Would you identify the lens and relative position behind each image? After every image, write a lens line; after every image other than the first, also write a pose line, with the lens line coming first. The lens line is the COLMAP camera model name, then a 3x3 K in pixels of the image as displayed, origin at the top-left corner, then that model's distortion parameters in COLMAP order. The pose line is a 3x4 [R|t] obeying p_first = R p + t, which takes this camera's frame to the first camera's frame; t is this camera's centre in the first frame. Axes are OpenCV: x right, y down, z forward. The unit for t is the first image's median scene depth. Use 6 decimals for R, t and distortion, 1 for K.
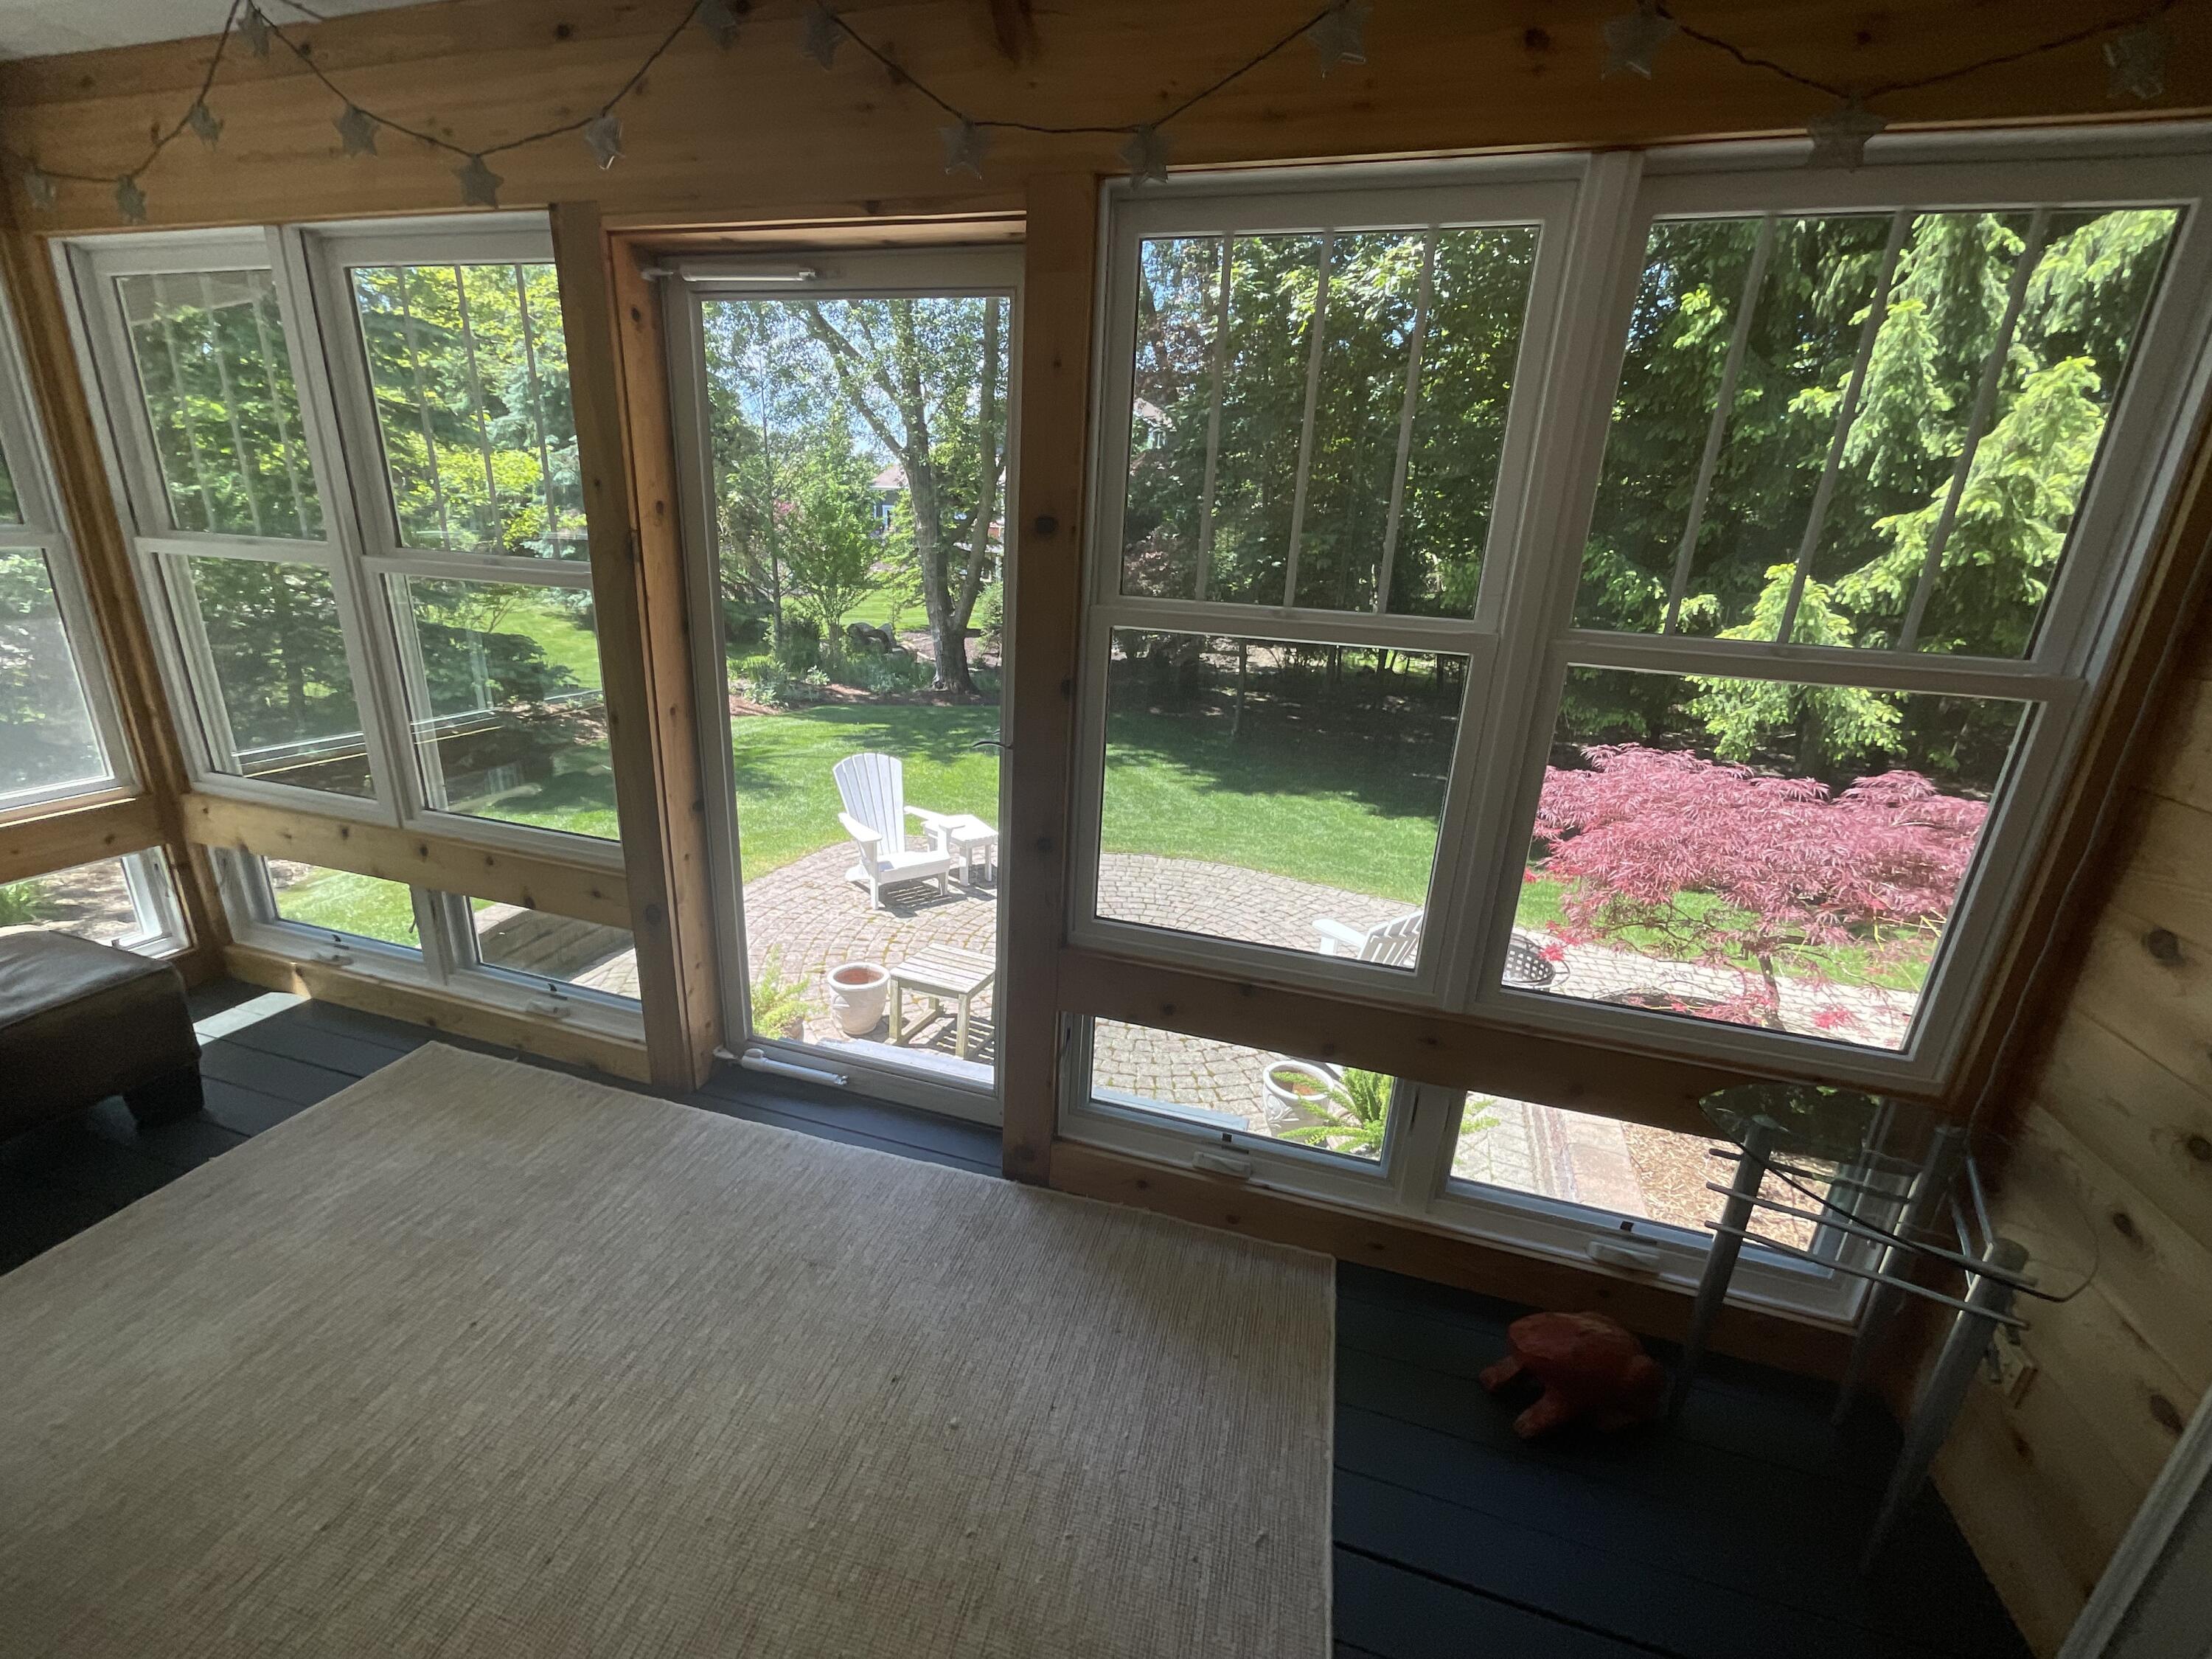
lens RADIAL K [[892.8, 0, 1106.0], [0, 892.8, 829.5], [0, 0, 1]] dist [0.001551, -0.002120]
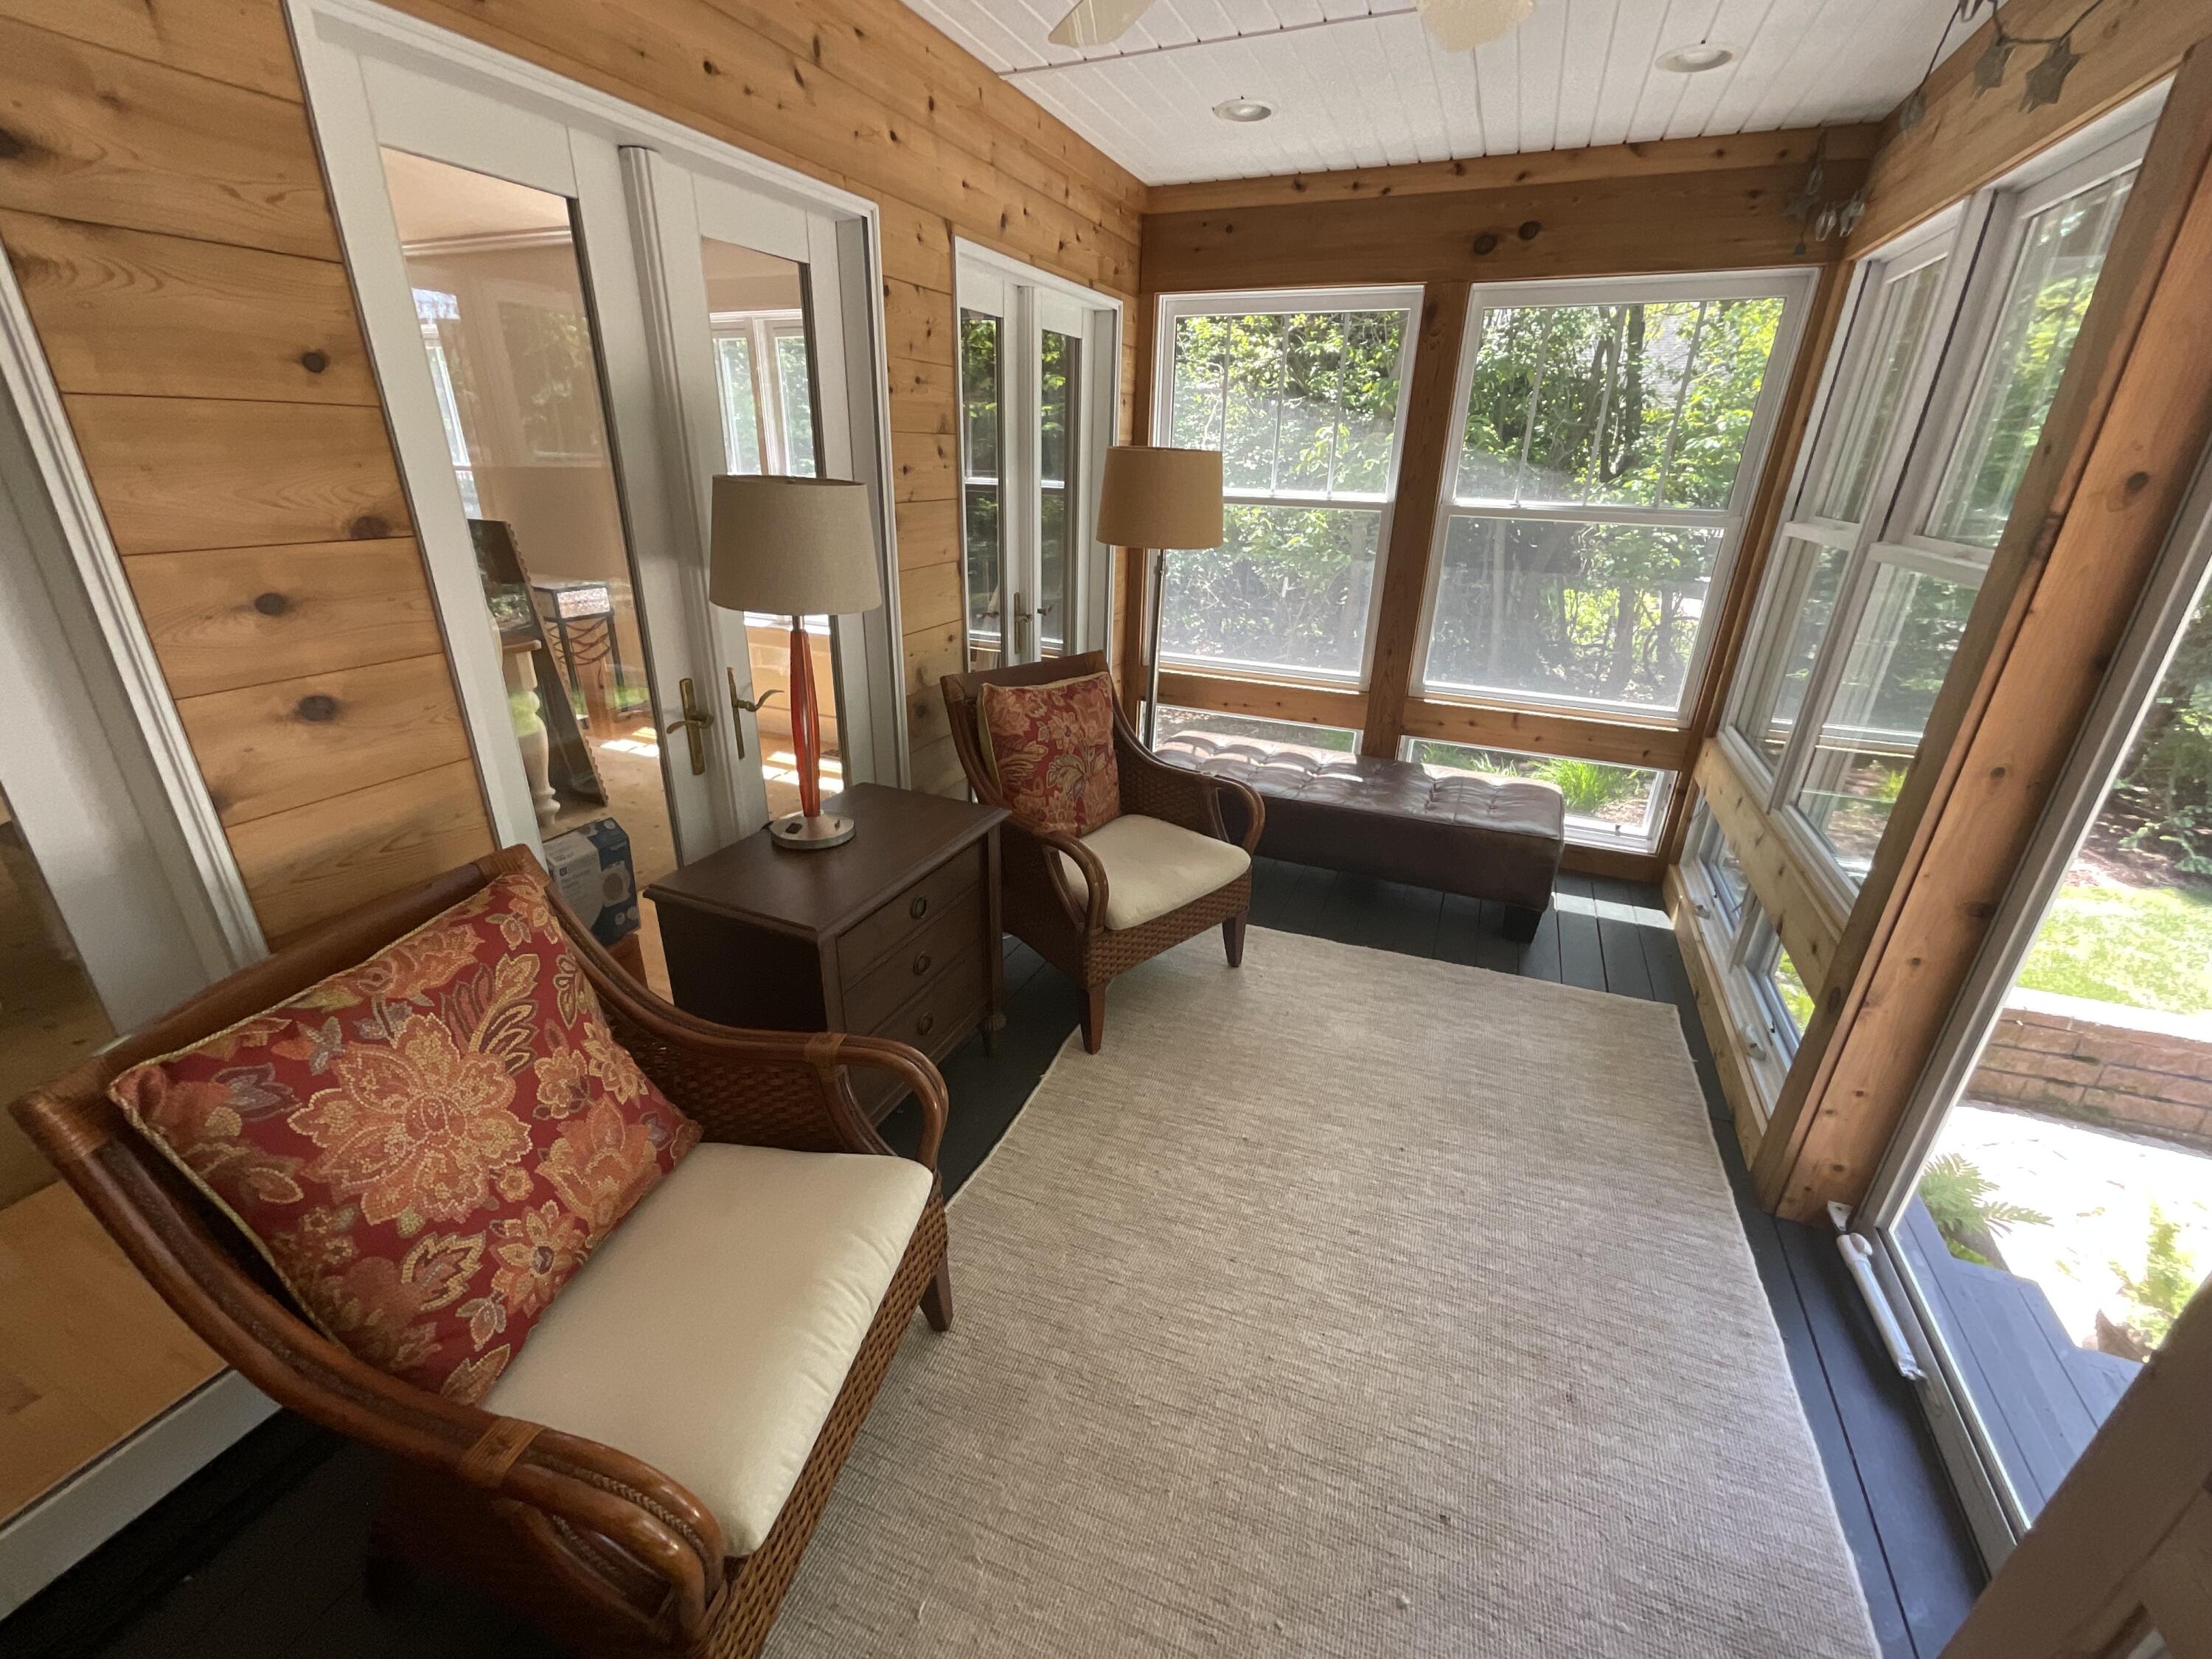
lens RADIAL K [[892.8, 0, 1106.0], [0, 892.8, 829.5], [0, 0, 1]] dist [0.001551, -0.002120]
pose [[-0.123531, 0.330124, -0.935819, 0.339626], [-0.326587, 0.876983, 0.352480, -0.134009], [0.937060, 0.349168, -0.000521, 0.424172]]
